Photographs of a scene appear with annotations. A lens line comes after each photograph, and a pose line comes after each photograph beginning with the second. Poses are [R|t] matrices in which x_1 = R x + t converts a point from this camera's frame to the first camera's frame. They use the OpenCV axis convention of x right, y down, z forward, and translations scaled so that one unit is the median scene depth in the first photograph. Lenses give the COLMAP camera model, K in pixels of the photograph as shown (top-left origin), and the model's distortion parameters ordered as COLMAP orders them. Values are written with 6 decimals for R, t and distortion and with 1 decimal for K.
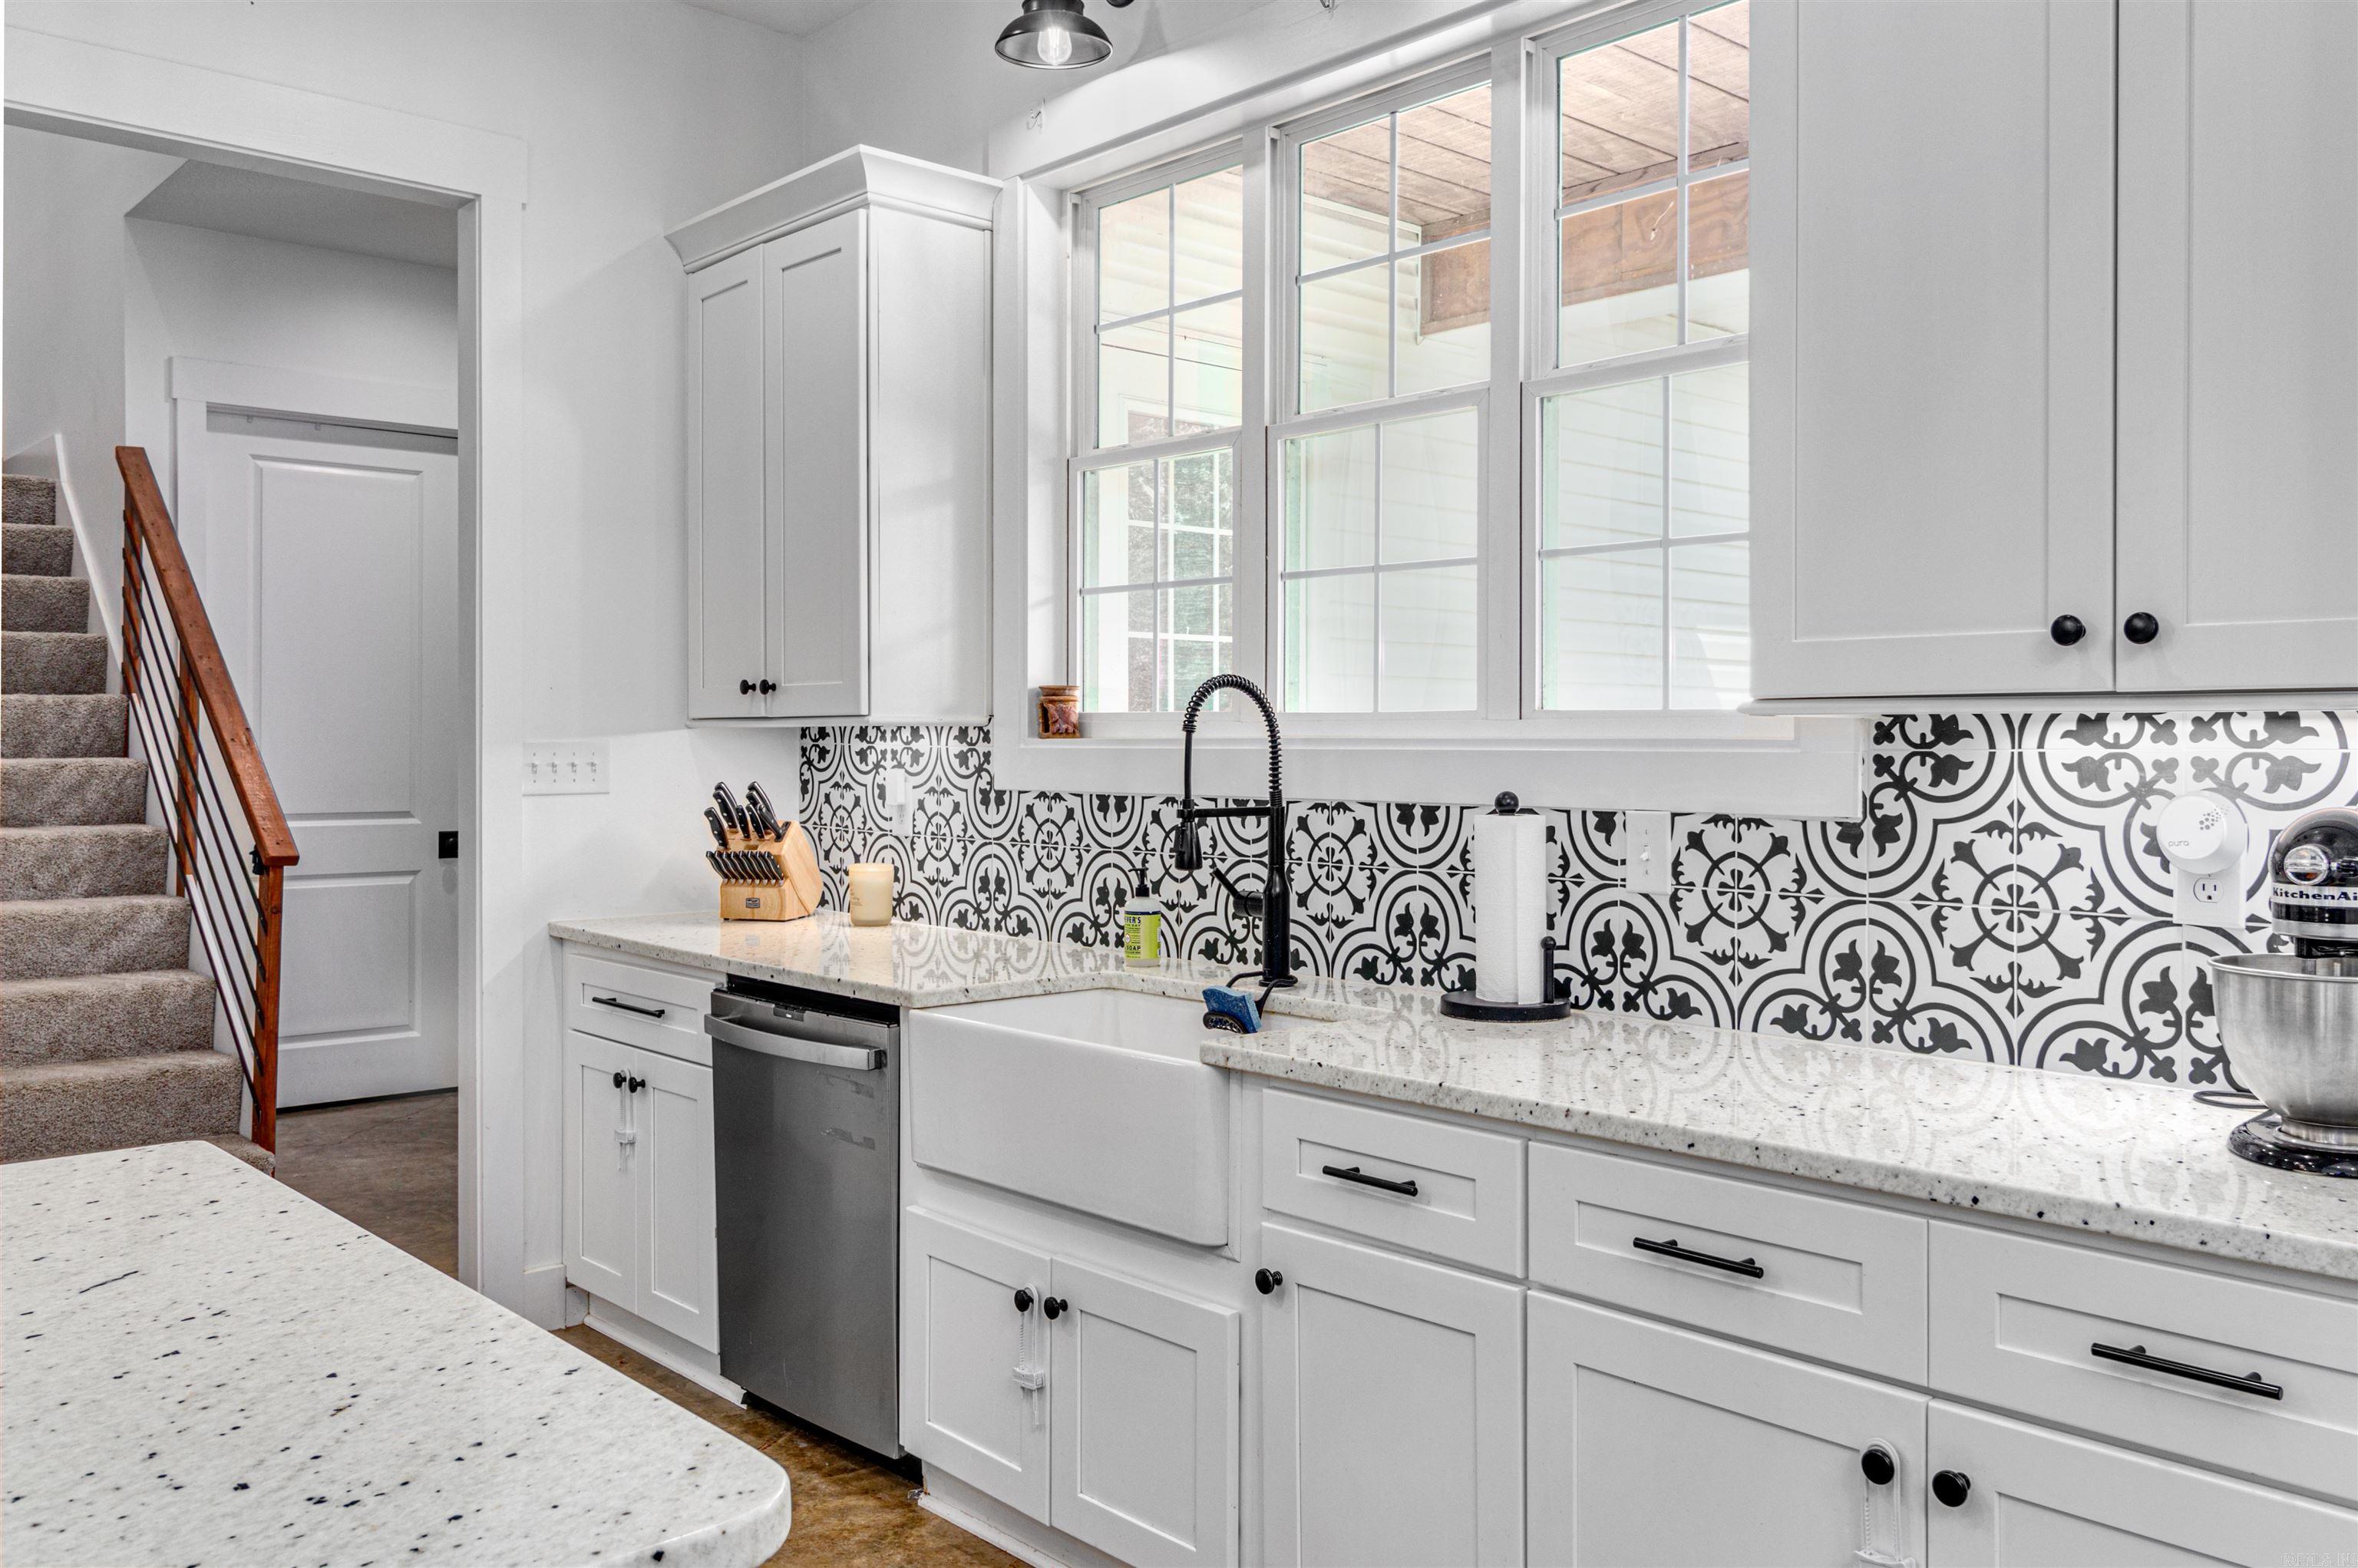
lens RADIAL K [[1858.7, 0, 1183.5], [0, 1858.7, 778.8], [0, 0, 1]] dist [-0.001295, 0.009722]
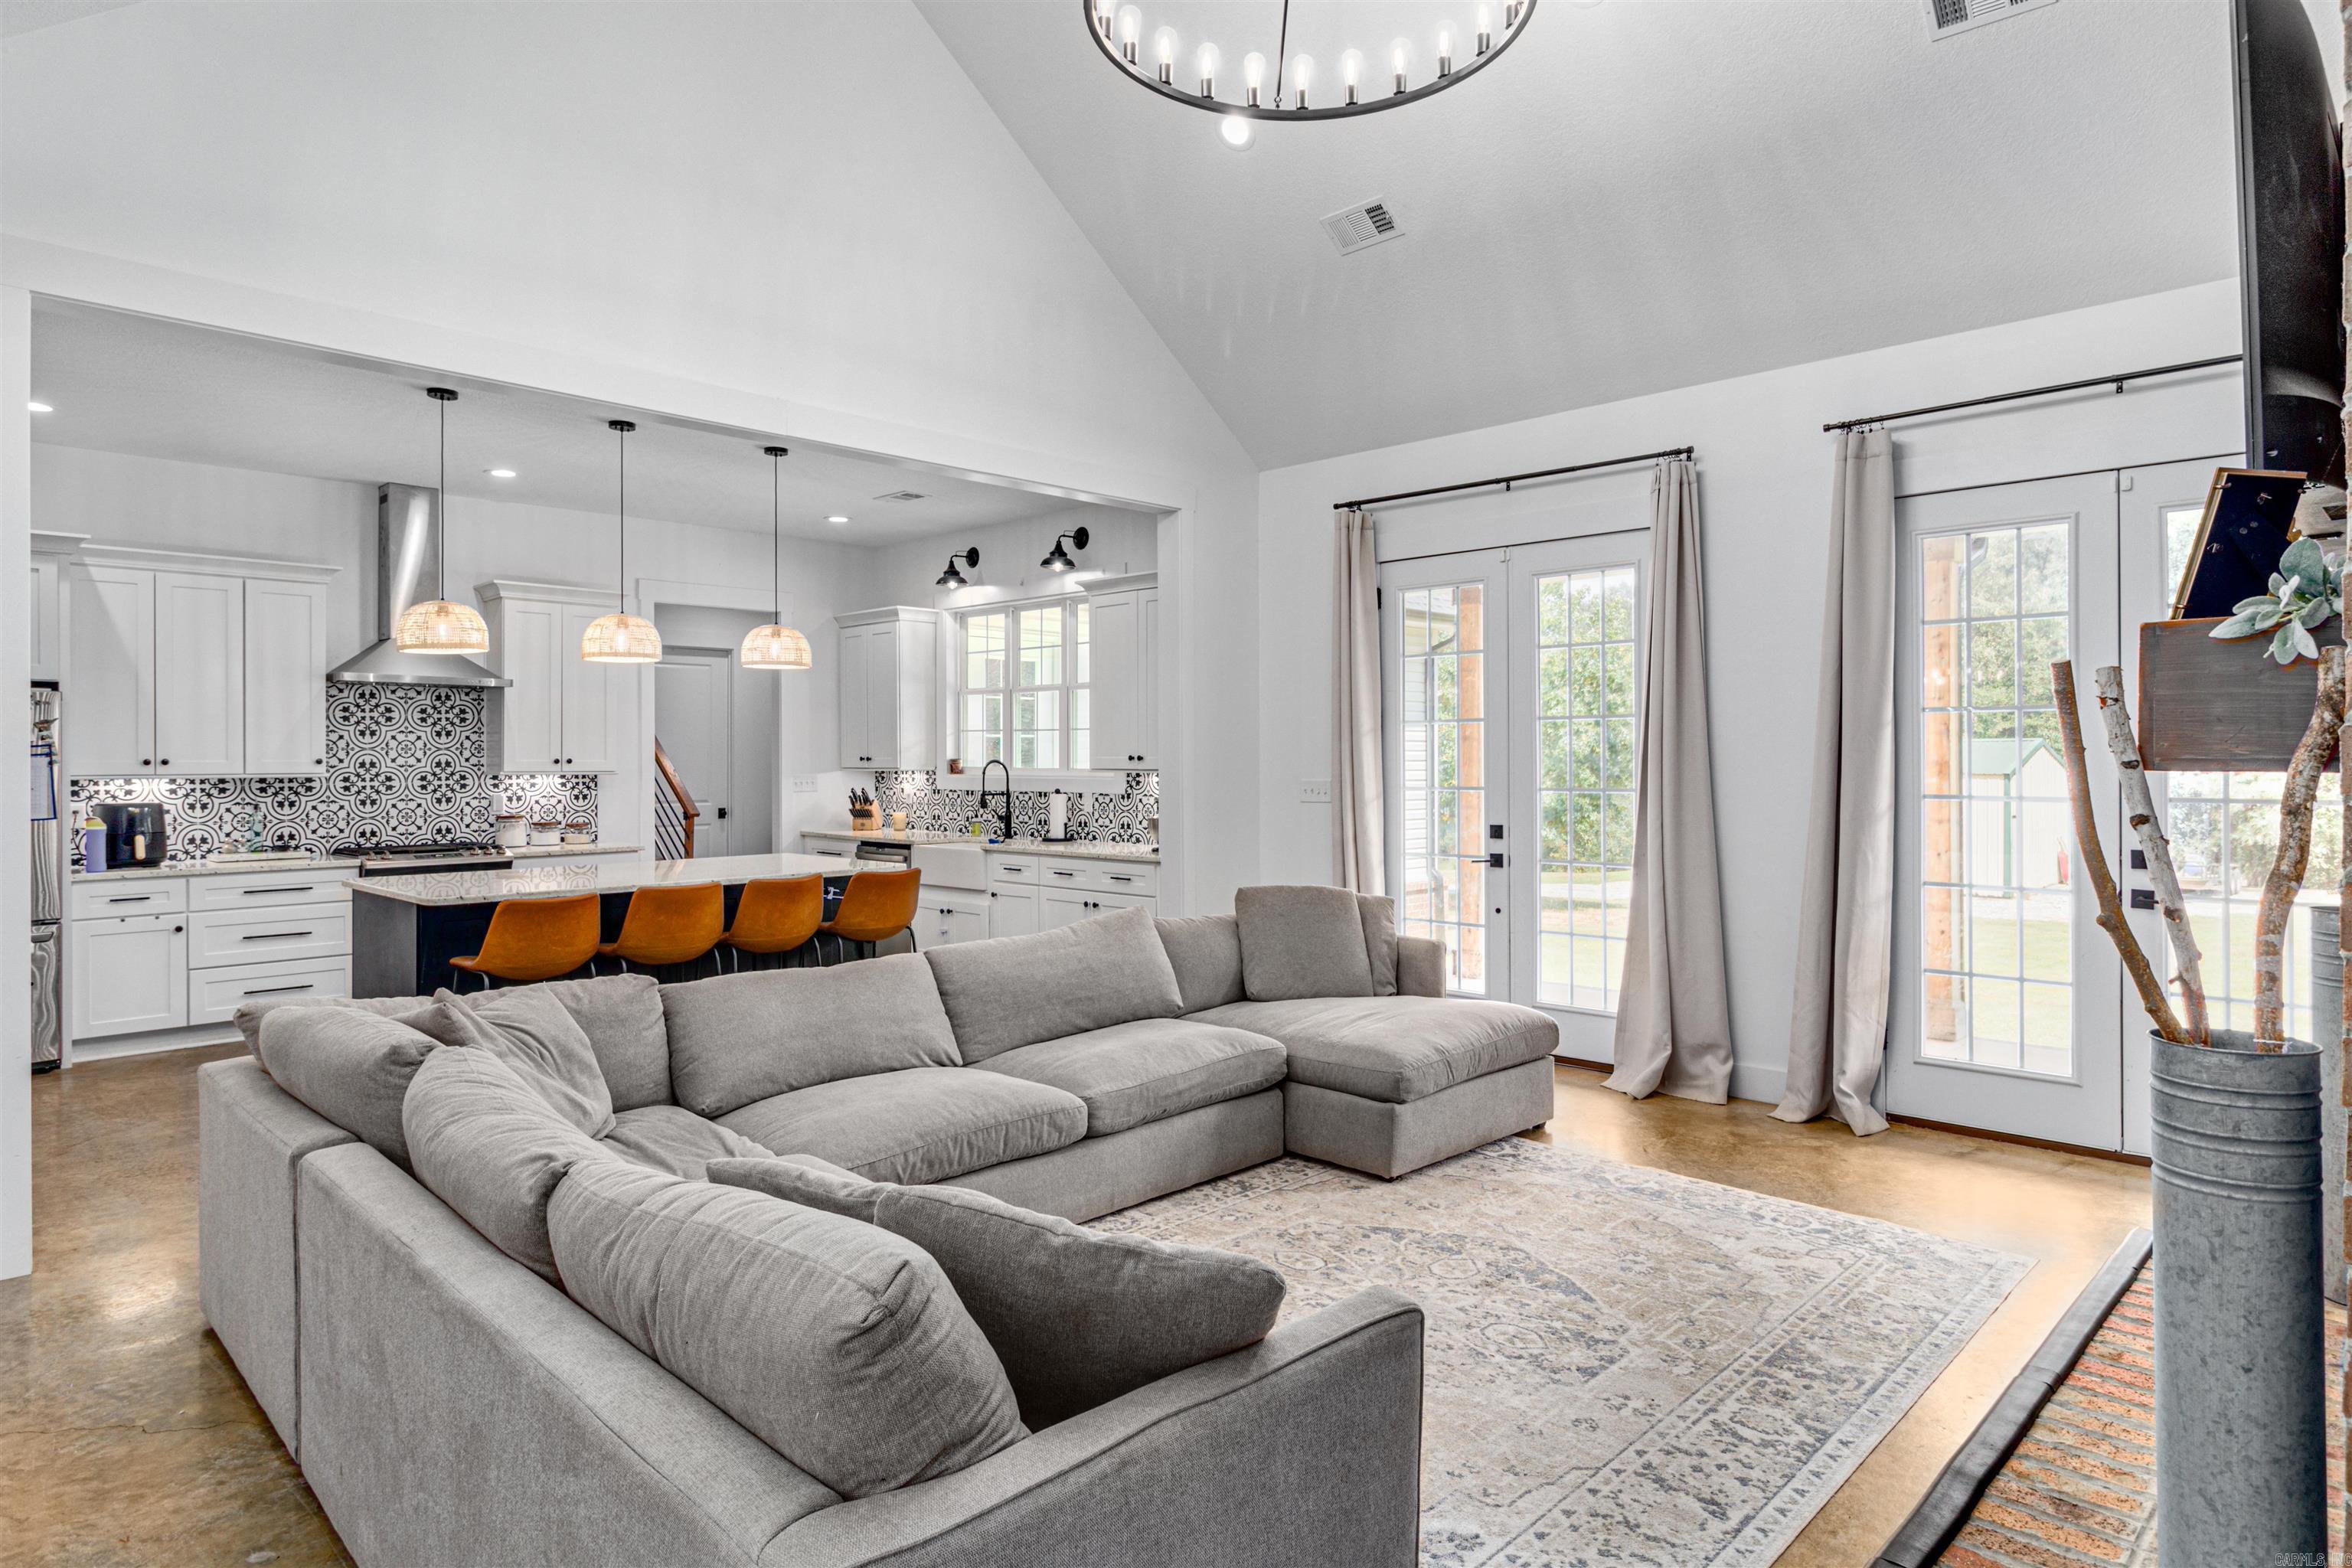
lens RADIAL K [[1338.4, 0, 1167.6], [0, 1338.4, 772.8], [0, 0, 1]] dist [-0.000563, -0.000036]
pose [[0.998326, -0.005708, 0.057557, 0.182271], [0.006212, 0.999944, -0.008566, -0.000700], [-0.057504, 0.008909, 0.998305, -1.493403]]
